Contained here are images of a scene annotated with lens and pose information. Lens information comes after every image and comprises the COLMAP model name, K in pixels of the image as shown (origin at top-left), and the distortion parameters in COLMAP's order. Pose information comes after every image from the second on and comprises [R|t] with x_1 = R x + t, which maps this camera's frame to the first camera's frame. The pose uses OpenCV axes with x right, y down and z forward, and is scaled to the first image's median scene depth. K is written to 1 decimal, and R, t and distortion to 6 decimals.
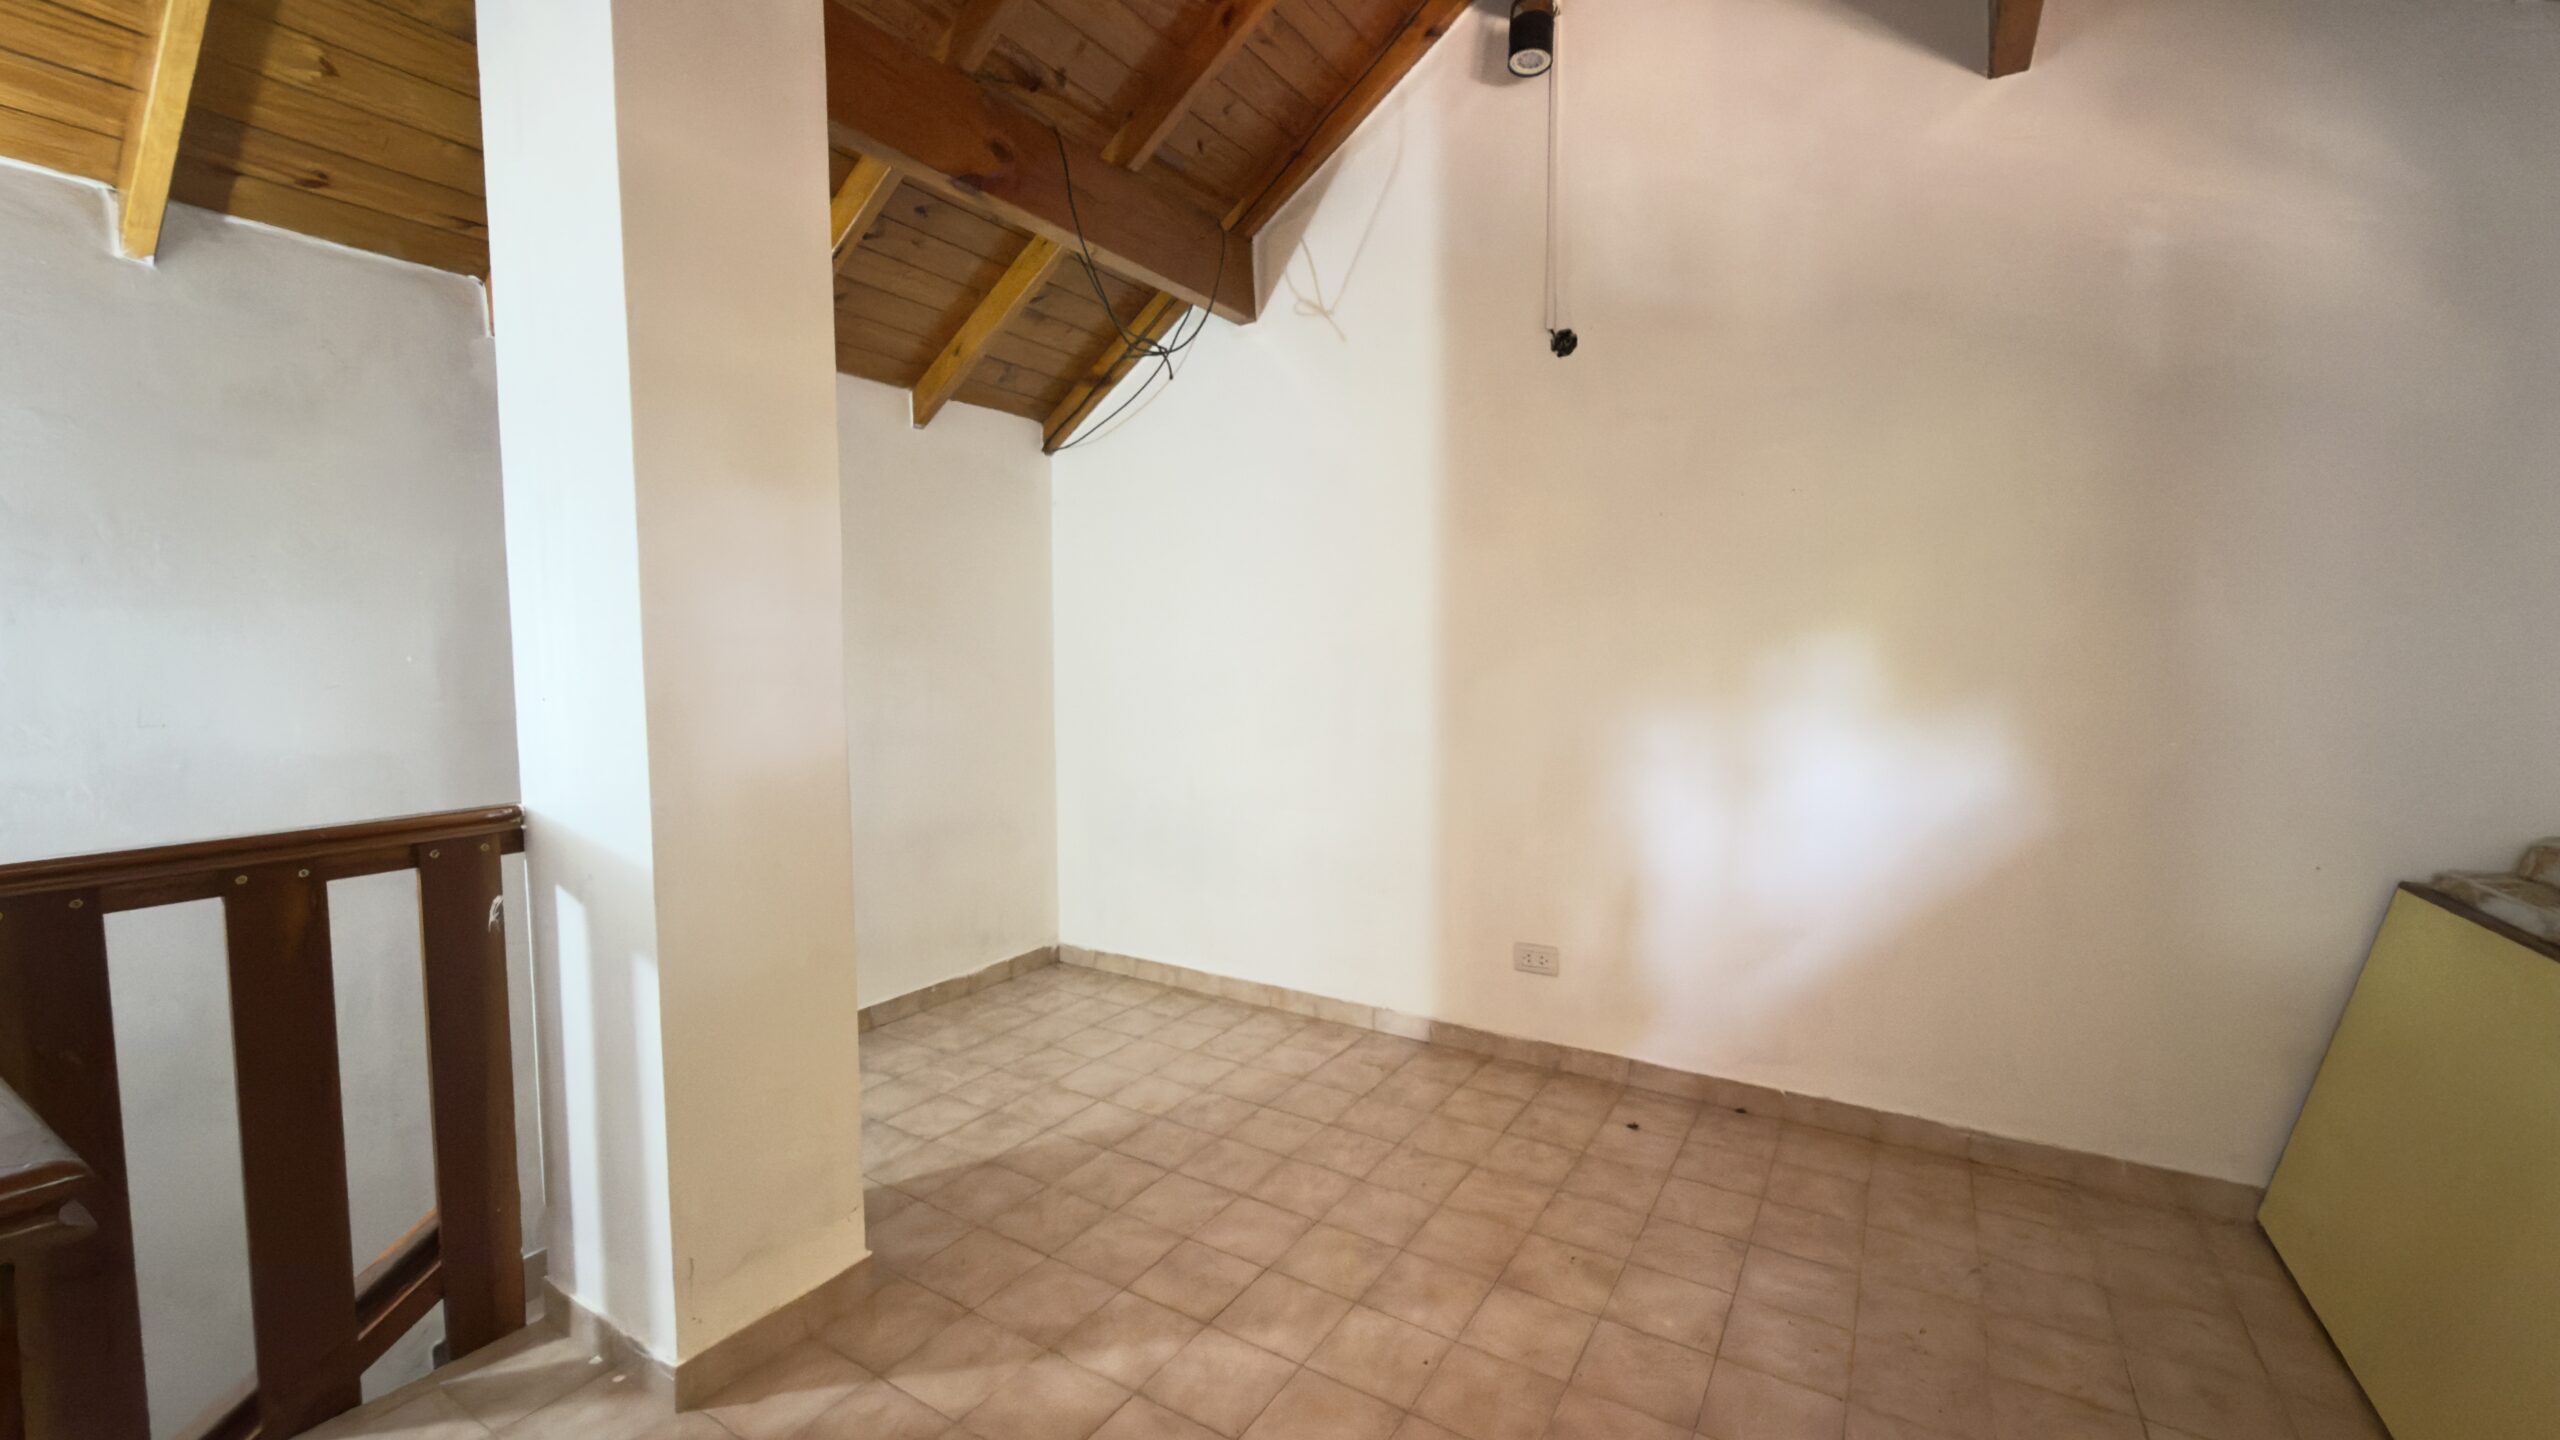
lens RADIAL K [[1017.4, 0, 1280.0], [0, 1017.4, 720.0], [0, 0, 1]] dist [0.001206, 0.000500]
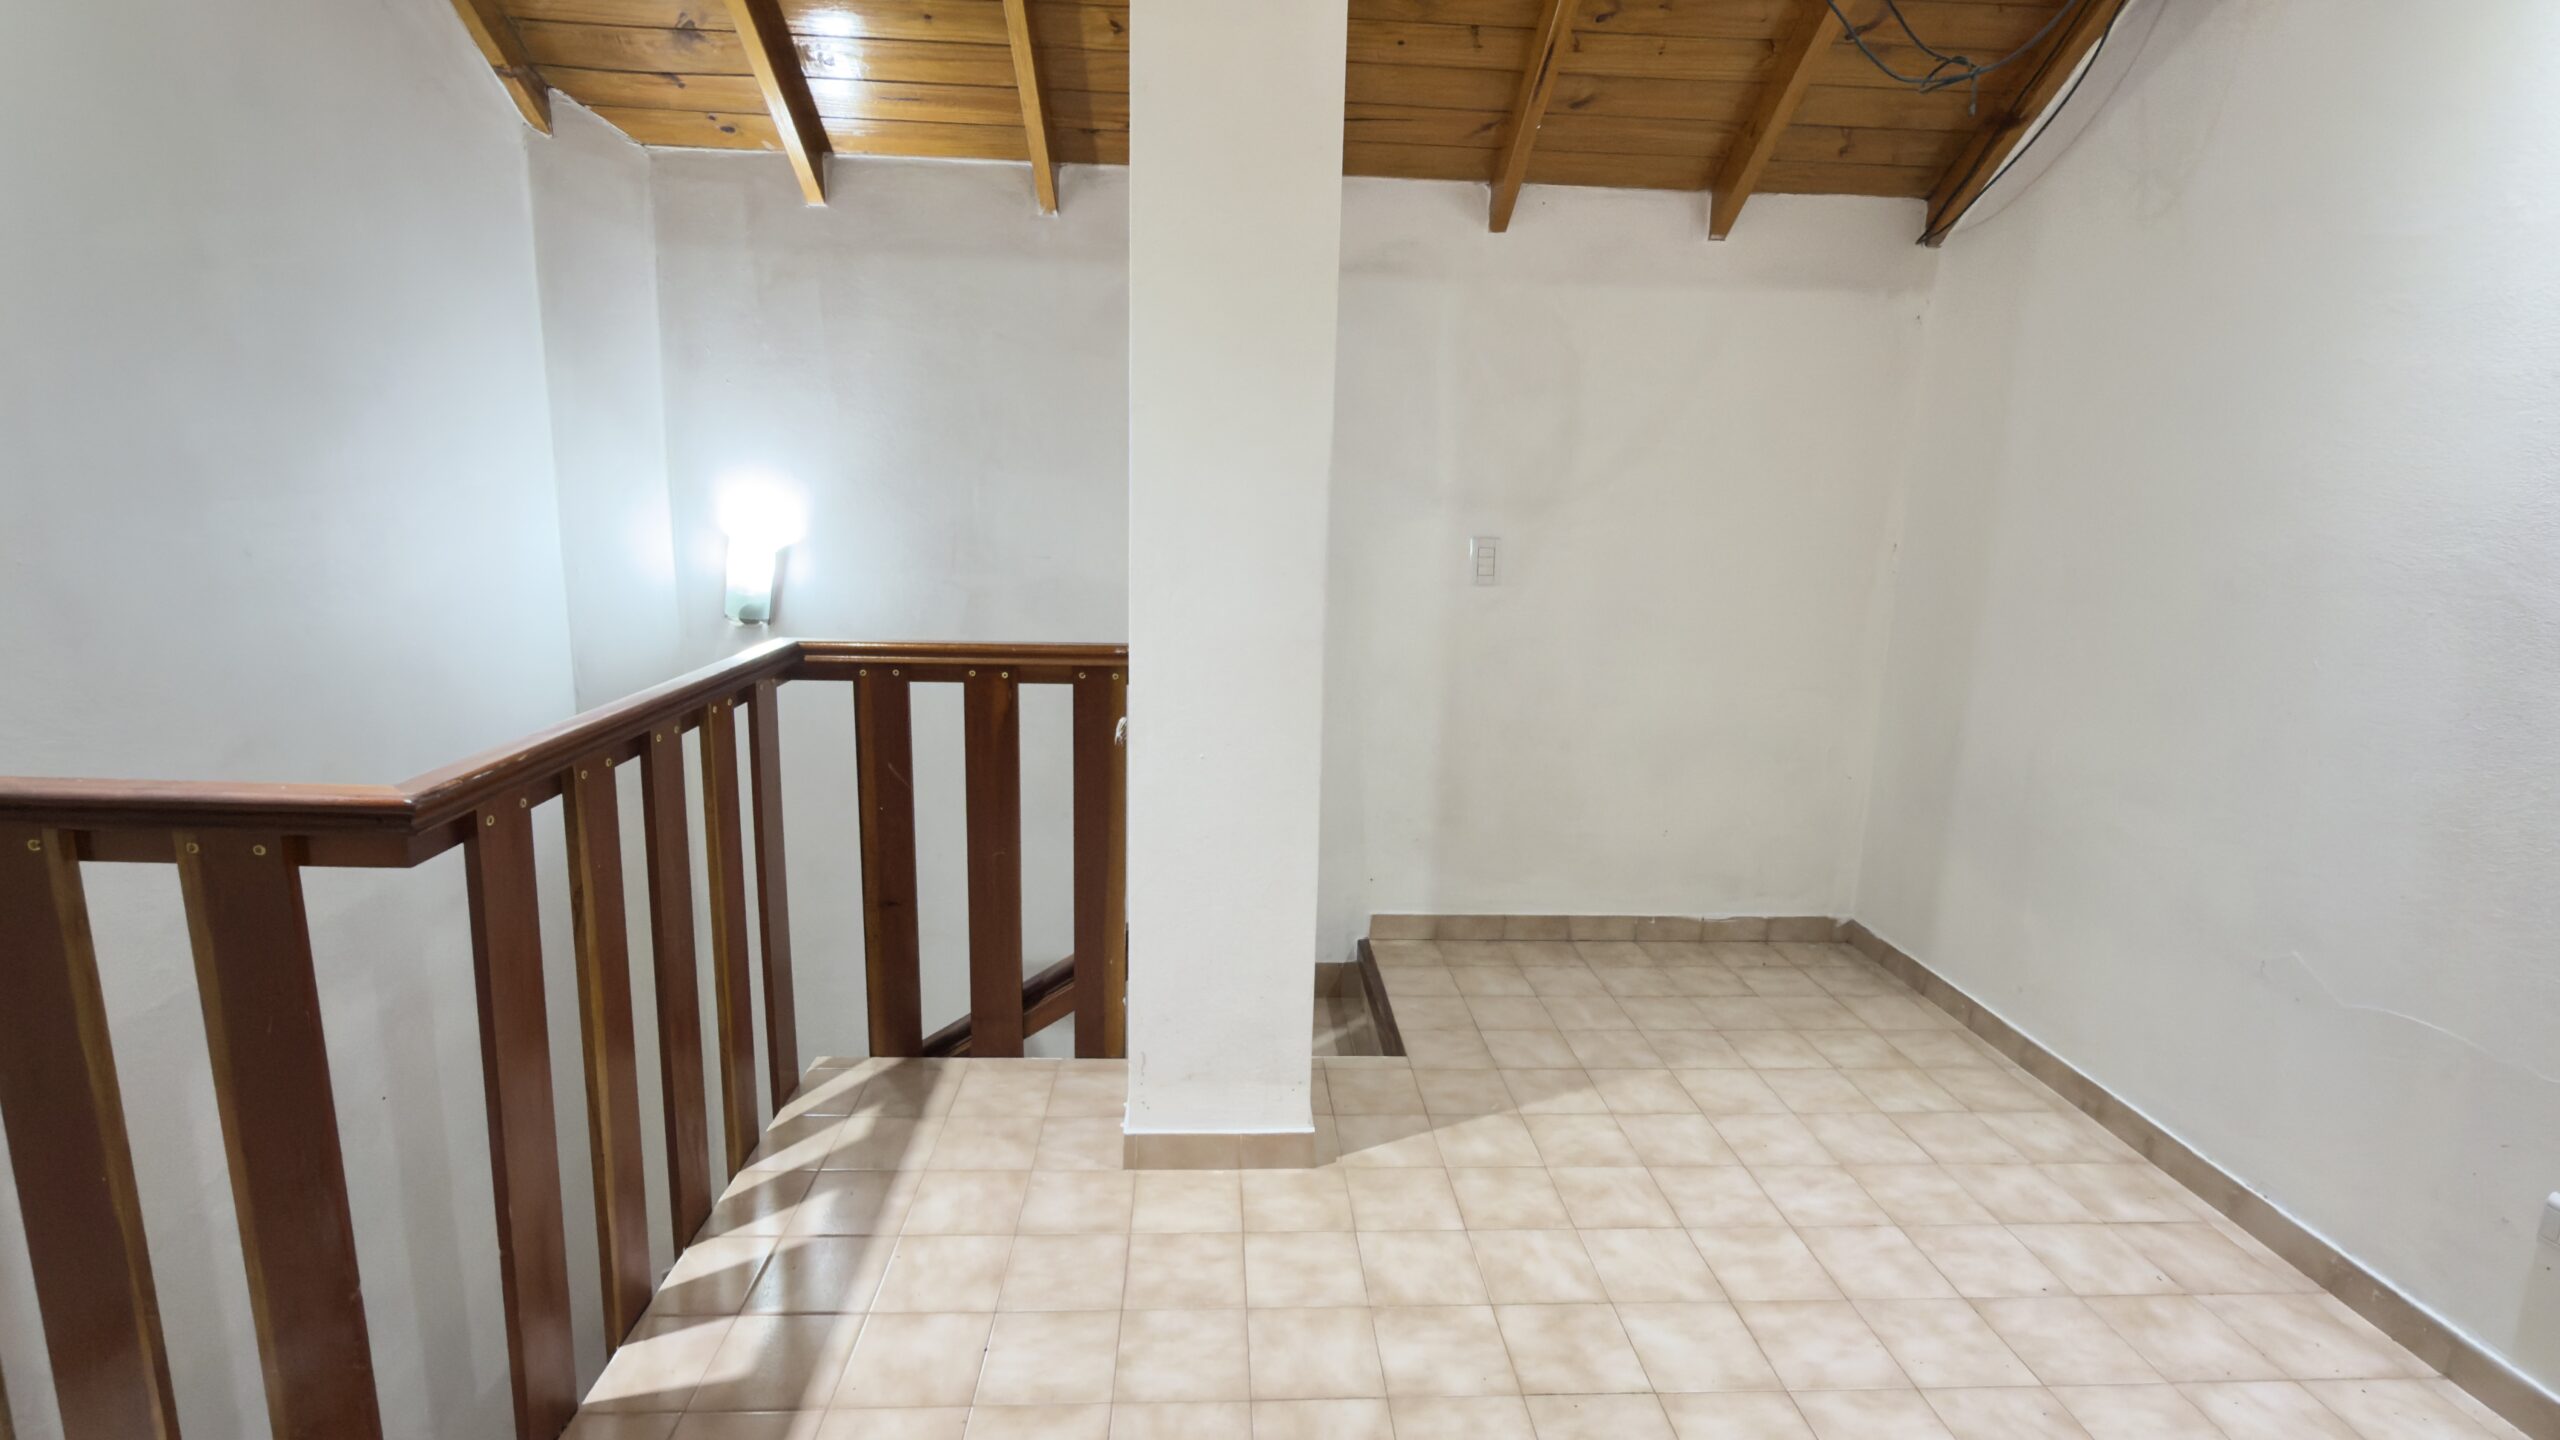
lens RADIAL K [[1202.2, 0, 1280.0], [0, 1202.2, 720.0], [0, 0, 1]] dist [0.001783, 0.000774]
pose [[0.581354, 0.175771, -0.794438, 0.370928], [-0.084433, 0.984148, 0.155959, -0.049544], [0.809258, -0.023591, 0.586979, 0.230773]]
